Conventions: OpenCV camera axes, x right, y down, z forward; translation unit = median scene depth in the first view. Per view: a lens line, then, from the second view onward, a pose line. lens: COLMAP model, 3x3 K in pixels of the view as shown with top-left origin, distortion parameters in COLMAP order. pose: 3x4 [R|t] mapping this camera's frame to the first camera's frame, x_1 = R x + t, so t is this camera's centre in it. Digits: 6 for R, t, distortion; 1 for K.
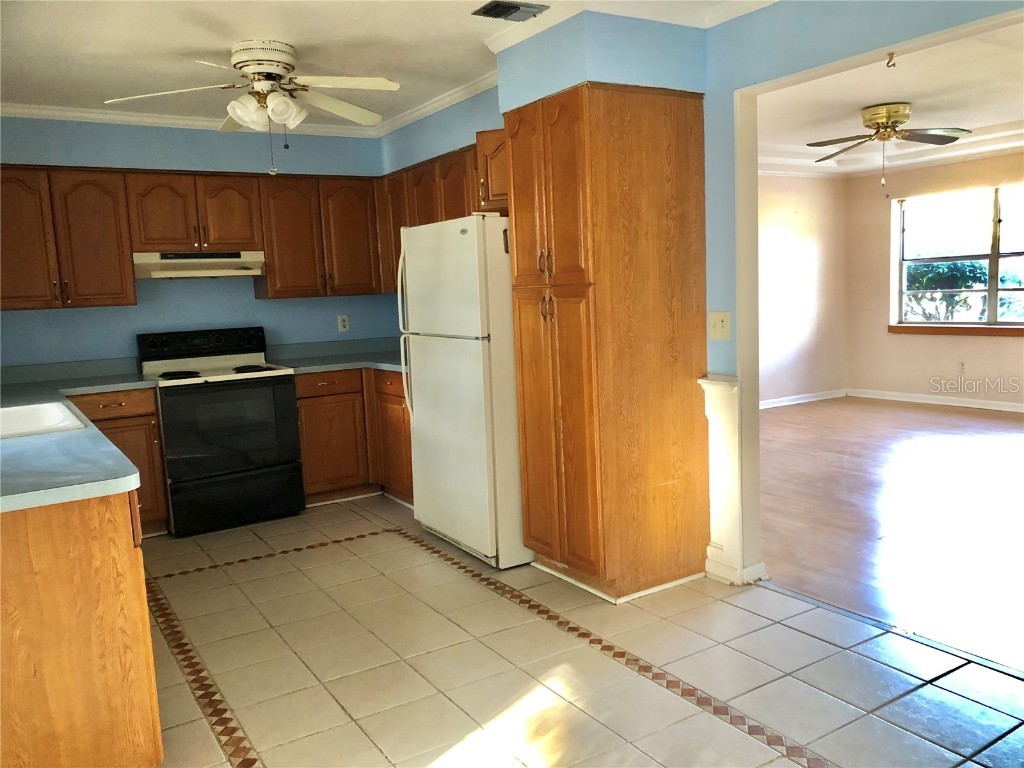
lens RADIAL K [[841.2, 0, 517.8], [0, 841.2, 380.9], [0, 0, 1]] dist [0.052360, -0.035778]
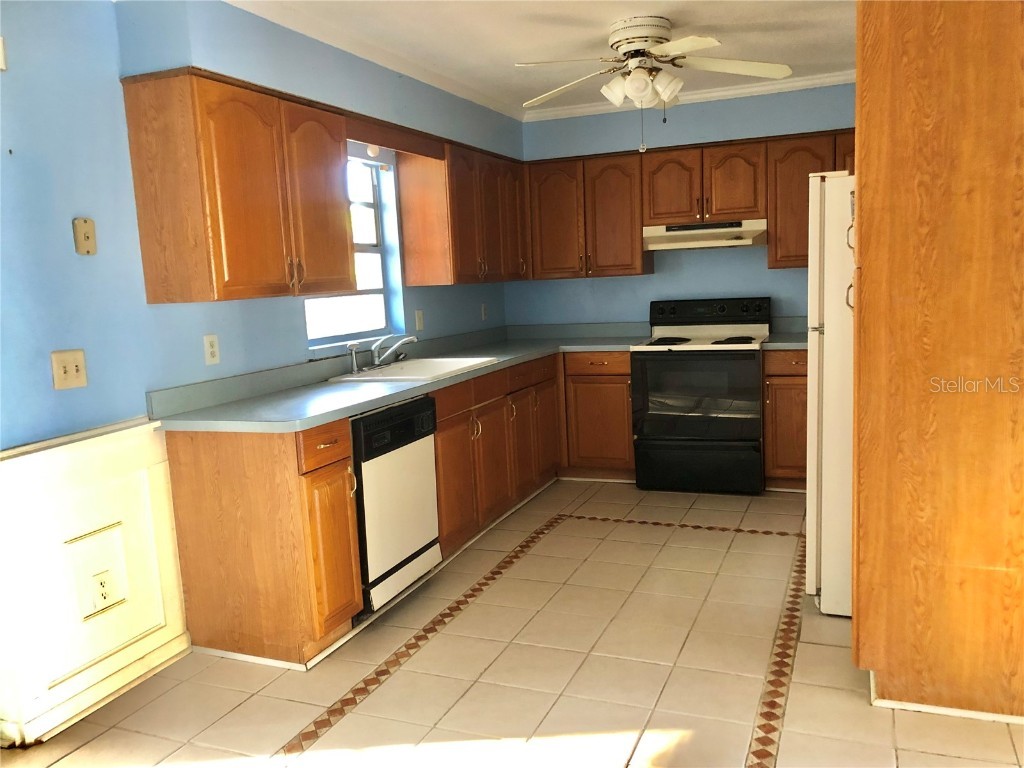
lens RADIAL K [[841.2, 0, 517.3], [0, 841.2, 384.9], [0, 0, 1]] dist [0.052360, -0.035778]
pose [[0.584720, 0.124499, -0.801625, 0.465900], [-0.073159, 0.992220, 0.100737, -0.060502], [0.807929, -0.000257, 0.589279, 0.293138]]
